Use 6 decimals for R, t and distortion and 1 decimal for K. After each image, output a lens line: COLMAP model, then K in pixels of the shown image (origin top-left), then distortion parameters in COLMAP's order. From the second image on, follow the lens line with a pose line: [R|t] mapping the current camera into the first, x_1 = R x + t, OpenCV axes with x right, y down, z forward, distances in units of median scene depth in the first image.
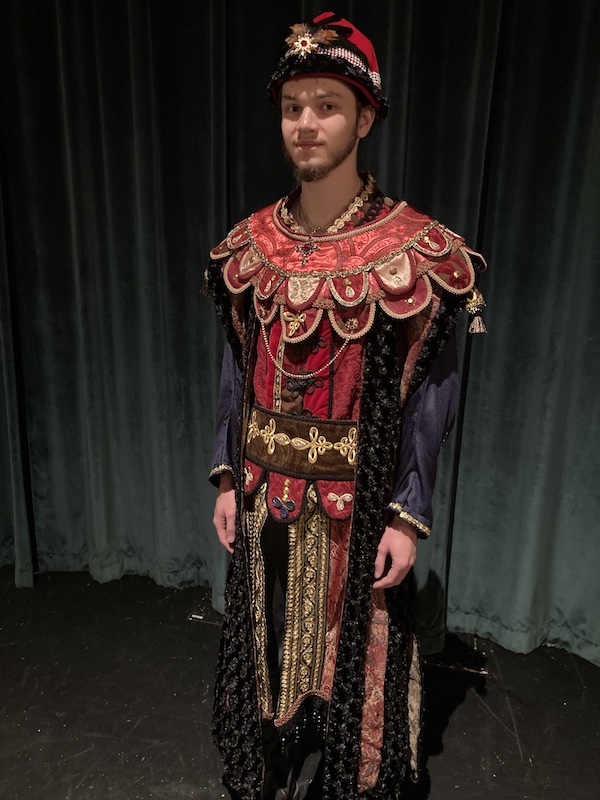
lens RADIAL K [[736.5, 0, 300.0], [0, 736.5, 400.0], [0, 0, 1]] dist [0.000995, 0.150918]
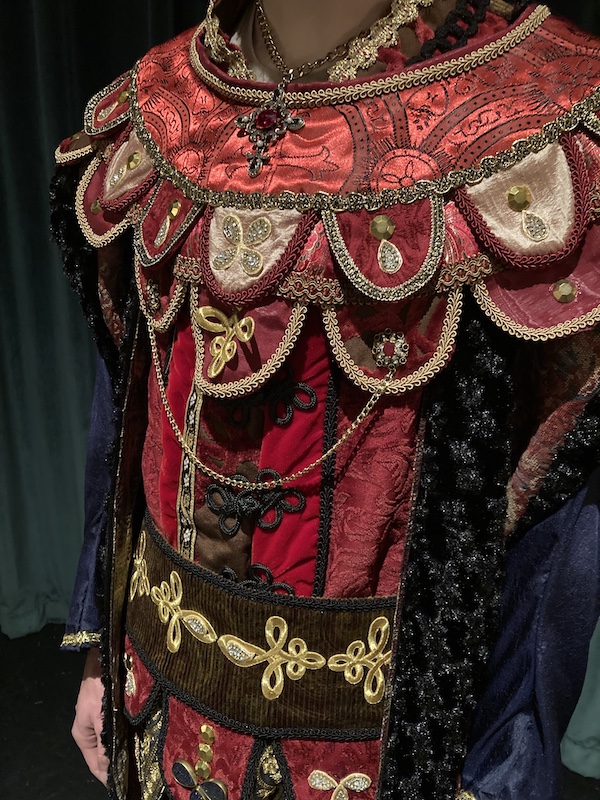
lens RADIAL K [[731.9, 0, 325.7], [0, 731.9, 399.9], [0, 0, 1]] dist [-0.010677, -0.016346]
pose [[0.999063, 0.028103, 0.032911, 0.028785], [-0.030175, 0.997476, 0.064276, -0.098485], [-0.031022, -0.065209, 0.997389, 0.641319]]
